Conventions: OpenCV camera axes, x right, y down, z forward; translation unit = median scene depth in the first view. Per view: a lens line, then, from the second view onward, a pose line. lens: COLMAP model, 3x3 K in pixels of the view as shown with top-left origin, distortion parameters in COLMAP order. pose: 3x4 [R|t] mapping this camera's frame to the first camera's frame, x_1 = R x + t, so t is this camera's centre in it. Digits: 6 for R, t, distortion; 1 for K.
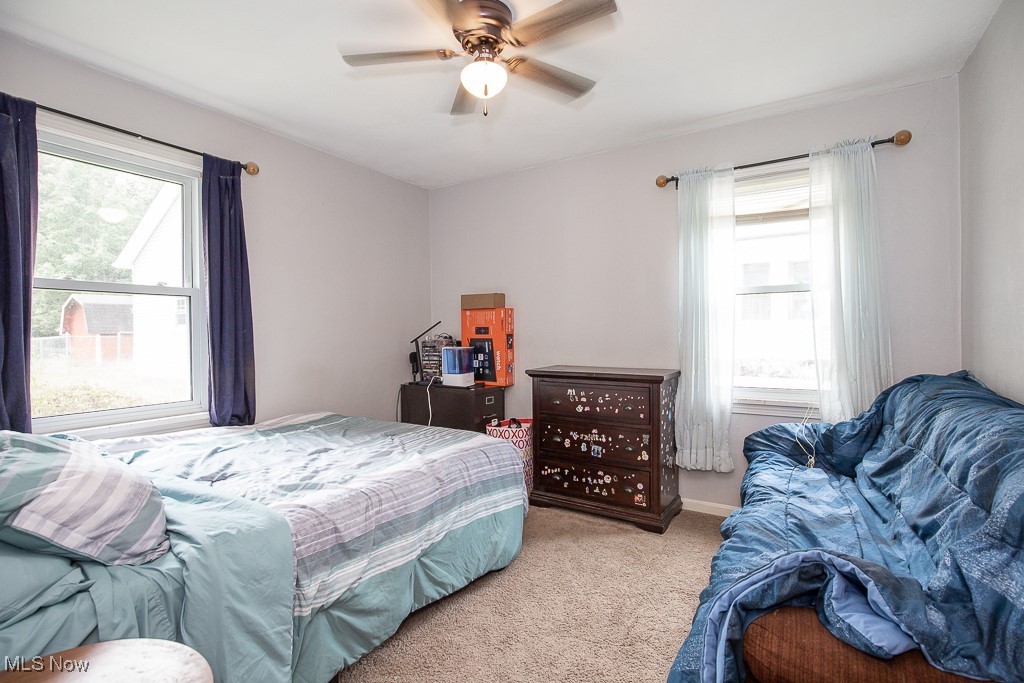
lens RADIAL K [[469.8, 0, 514.8], [0, 469.8, 331.8], [0, 0, 1]] dist [-0.012869, 0.000093]
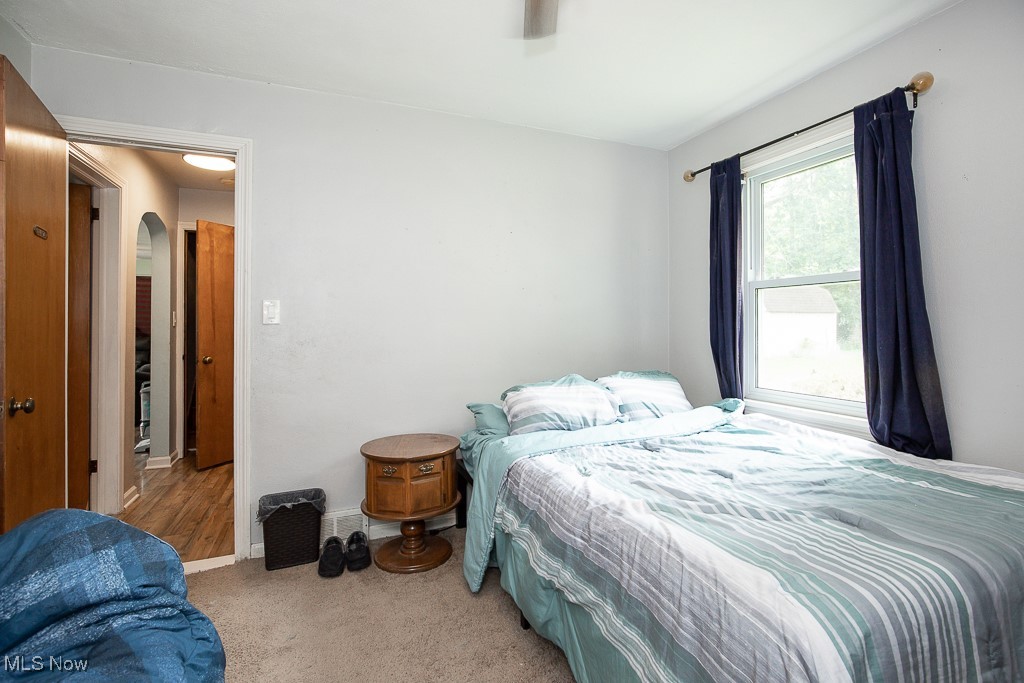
lens RADIAL K [[469.8, 0, 514.8], [0, 469.8, 331.8], [0, 0, 1]] dist [-0.012869, 0.000093]
pose [[-0.583373, 0.007067, -0.812174, 0.377916], [-0.002627, 0.999940, 0.010588, 0.011203], [0.812200, 0.008310, -0.583320, 1.027428]]
